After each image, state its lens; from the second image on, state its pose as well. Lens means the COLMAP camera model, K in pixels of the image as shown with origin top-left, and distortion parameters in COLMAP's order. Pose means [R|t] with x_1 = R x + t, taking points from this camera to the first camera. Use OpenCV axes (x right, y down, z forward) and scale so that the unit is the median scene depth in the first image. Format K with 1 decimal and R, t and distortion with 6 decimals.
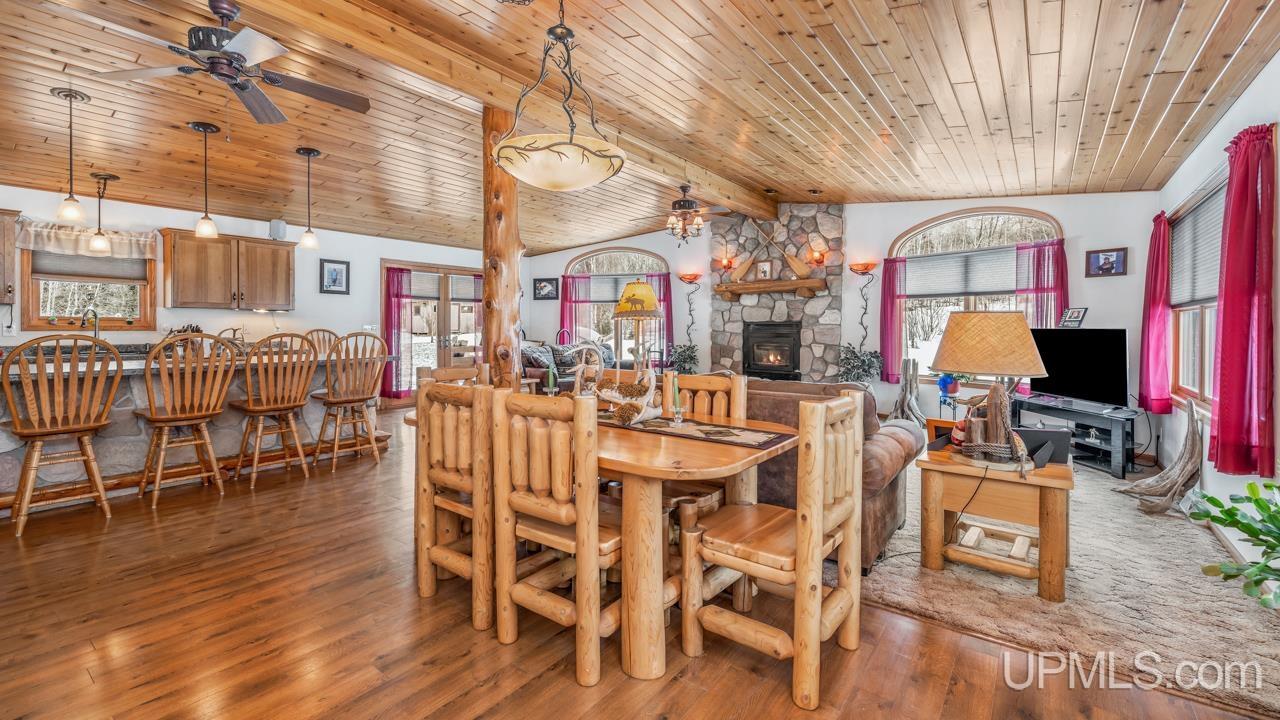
lens RADIAL K [[547.3, 0, 646.9], [0, 547.3, 328.6], [0, 0, 1]] dist [0.013593, -0.001016]
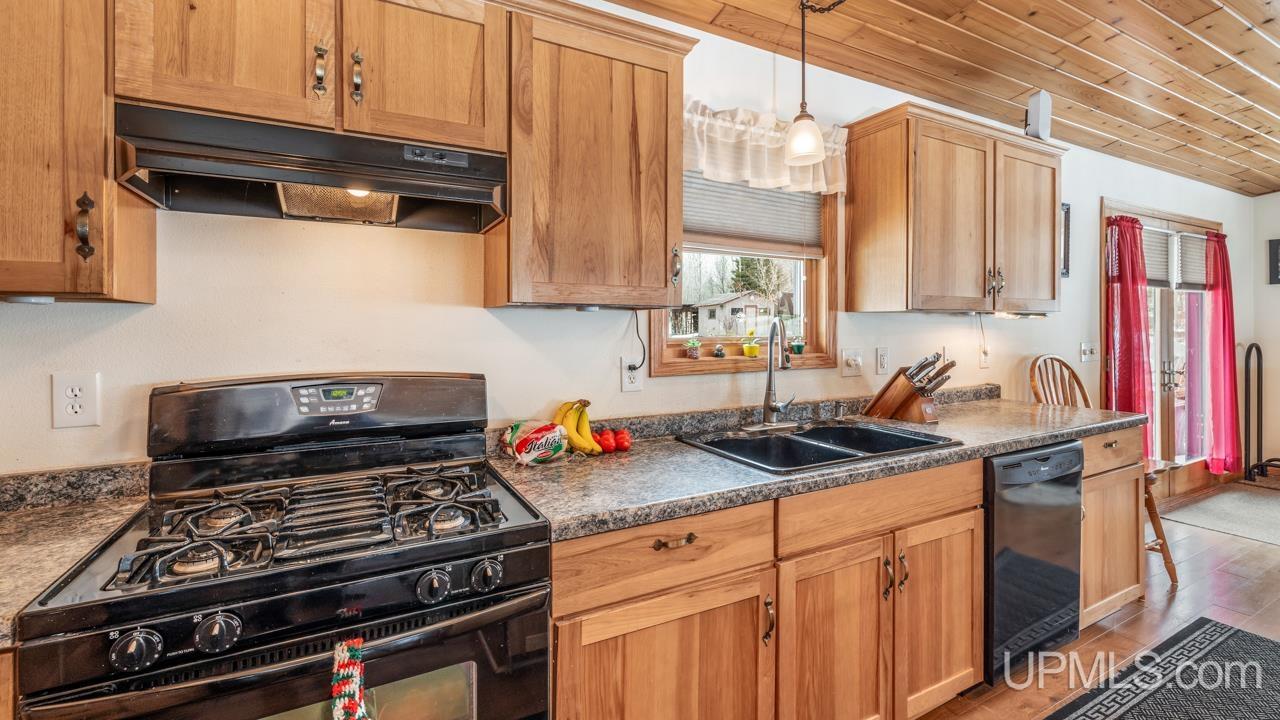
lens RADIAL K [[547.3, 0, 641.6], [0, 547.3, 322.7], [0, 0, 1]] dist [0.013593, -0.001016]
pose [[0.903996, -0.010501, -0.427412, -0.928227], [0.006508, 0.999920, -0.010802, -0.029441], [0.427492, 0.006984, 0.903992, 0.618946]]
